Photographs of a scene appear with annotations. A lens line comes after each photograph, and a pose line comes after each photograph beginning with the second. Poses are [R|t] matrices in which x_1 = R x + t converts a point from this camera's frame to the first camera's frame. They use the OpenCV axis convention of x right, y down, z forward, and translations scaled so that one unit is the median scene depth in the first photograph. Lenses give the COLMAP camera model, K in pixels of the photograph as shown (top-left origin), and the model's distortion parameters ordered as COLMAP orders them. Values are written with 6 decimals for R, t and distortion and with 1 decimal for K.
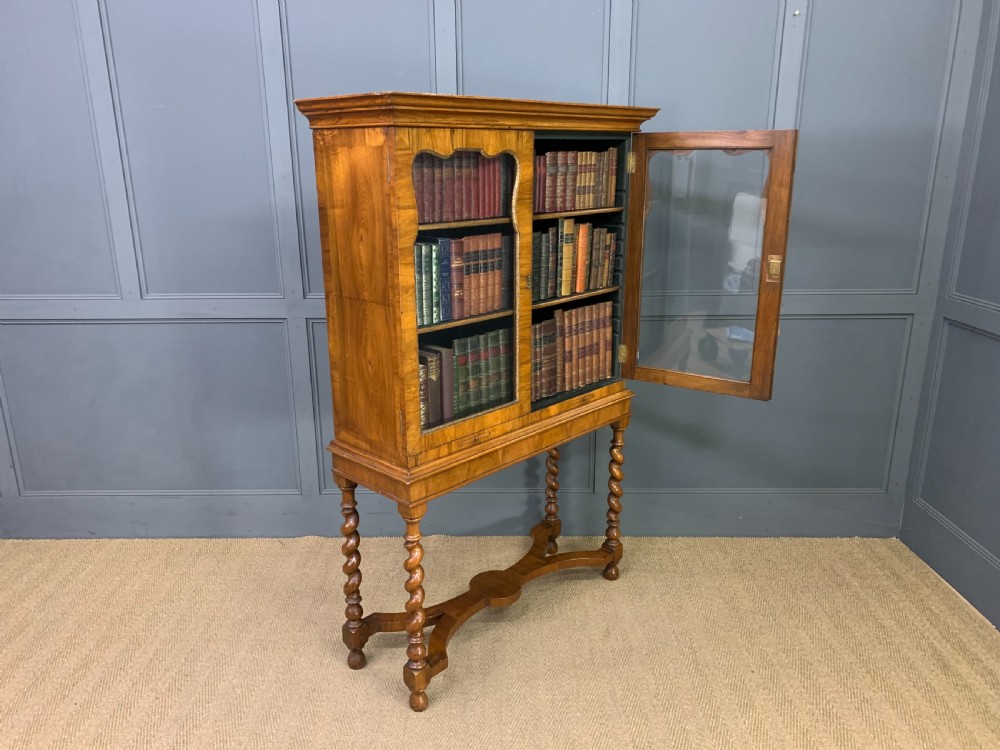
lens RADIAL K [[771.6, 0, 495.0], [0, 771.6, 378.4], [0, 0, 1]] dist [0.038470, -0.012520]
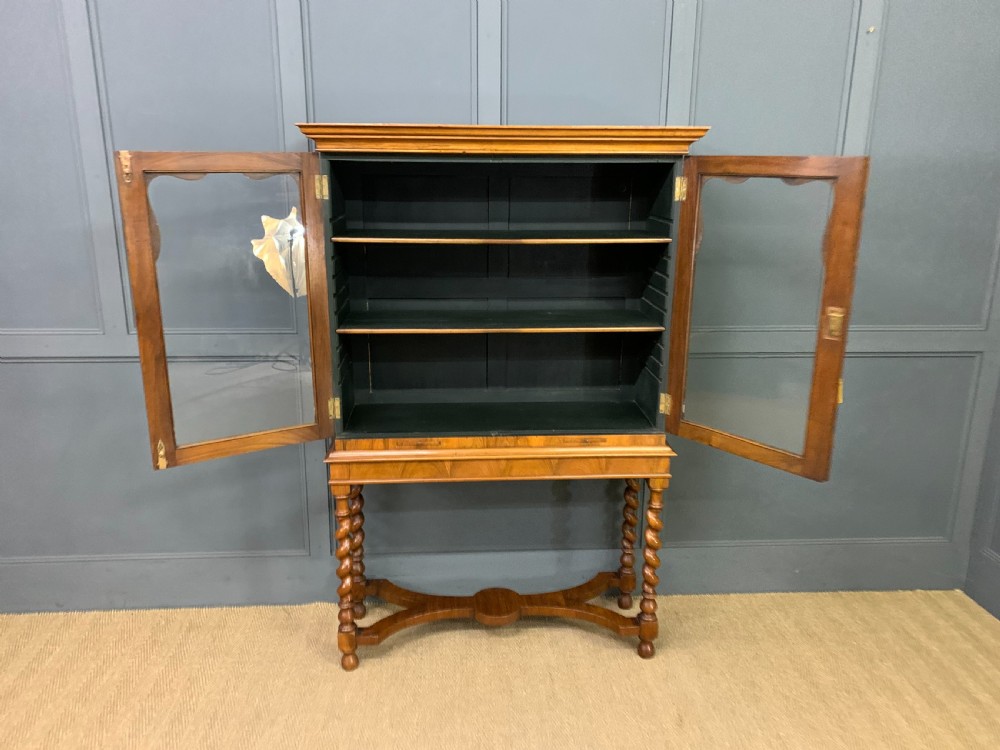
lens RADIAL K [[770.8, 0, 500.4], [0, 770.8, 358.9], [0, 0, 1]] dist [0.034573, -0.004478]
pose [[0.734277, 0.180754, -0.654343, 0.709336], [-0.199759, 0.978755, 0.046207, -0.102932], [0.648794, 0.096782, 0.754784, 0.261856]]
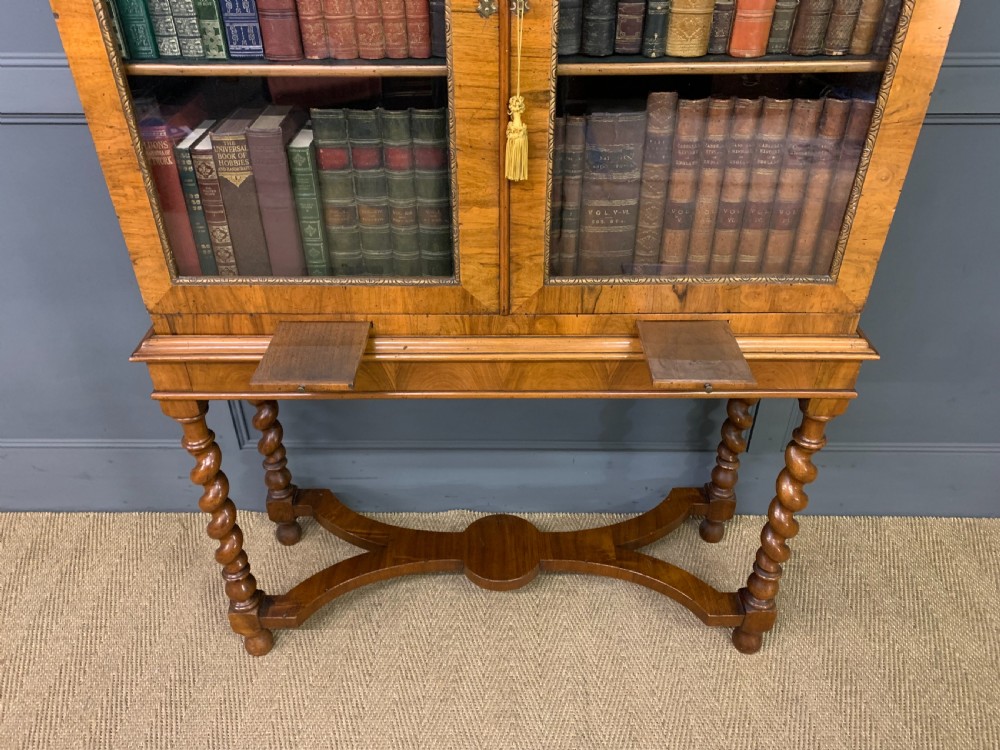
lens RADIAL K [[771.6, 0, 495.0], [0, 771.6, 378.4], [0, 0, 1]] dist [0.038470, -0.012520]
pose [[0.683469, 0.428214, -0.591187, 0.351009], [-0.201327, 0.889034, 0.411200, -0.115514], [0.701667, -0.162021, 0.693838, 0.710665]]
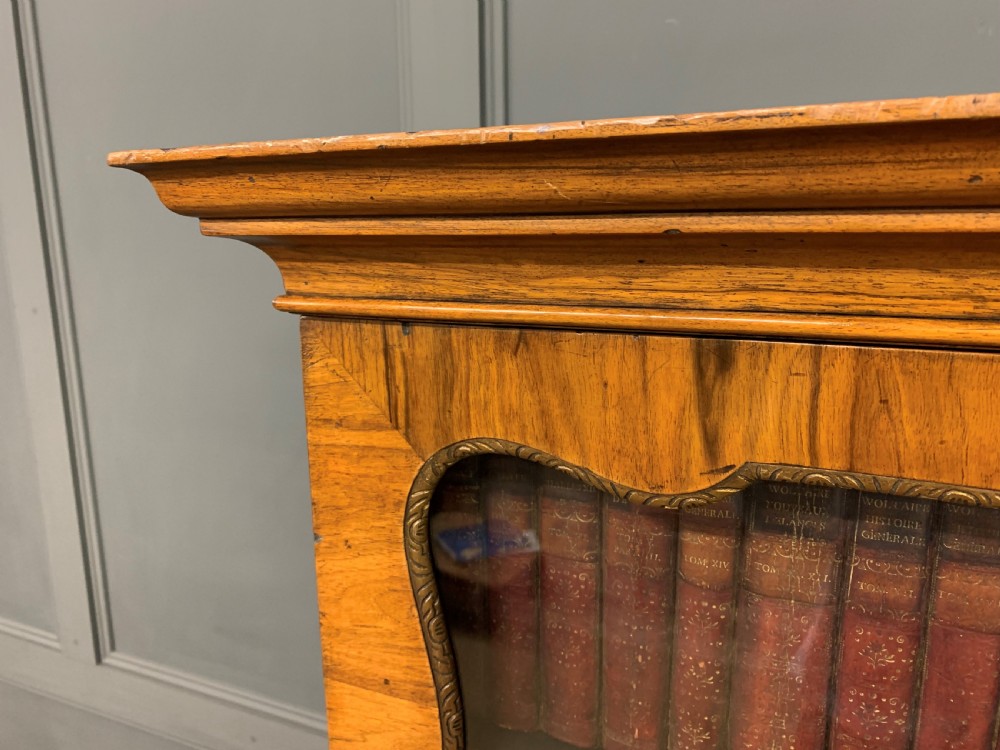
lens RADIAL K [[771.4, 0, 490.8], [0, 771.4, 362.3], [0, 0, 1]] dist [0.030840, -0.006062]
pose [[0.324099, 0.183415, -0.928072, 0.059700], [-0.251979, 0.962322, 0.102188, -0.276375], [0.911848, 0.200736, 0.358105, 0.778449]]
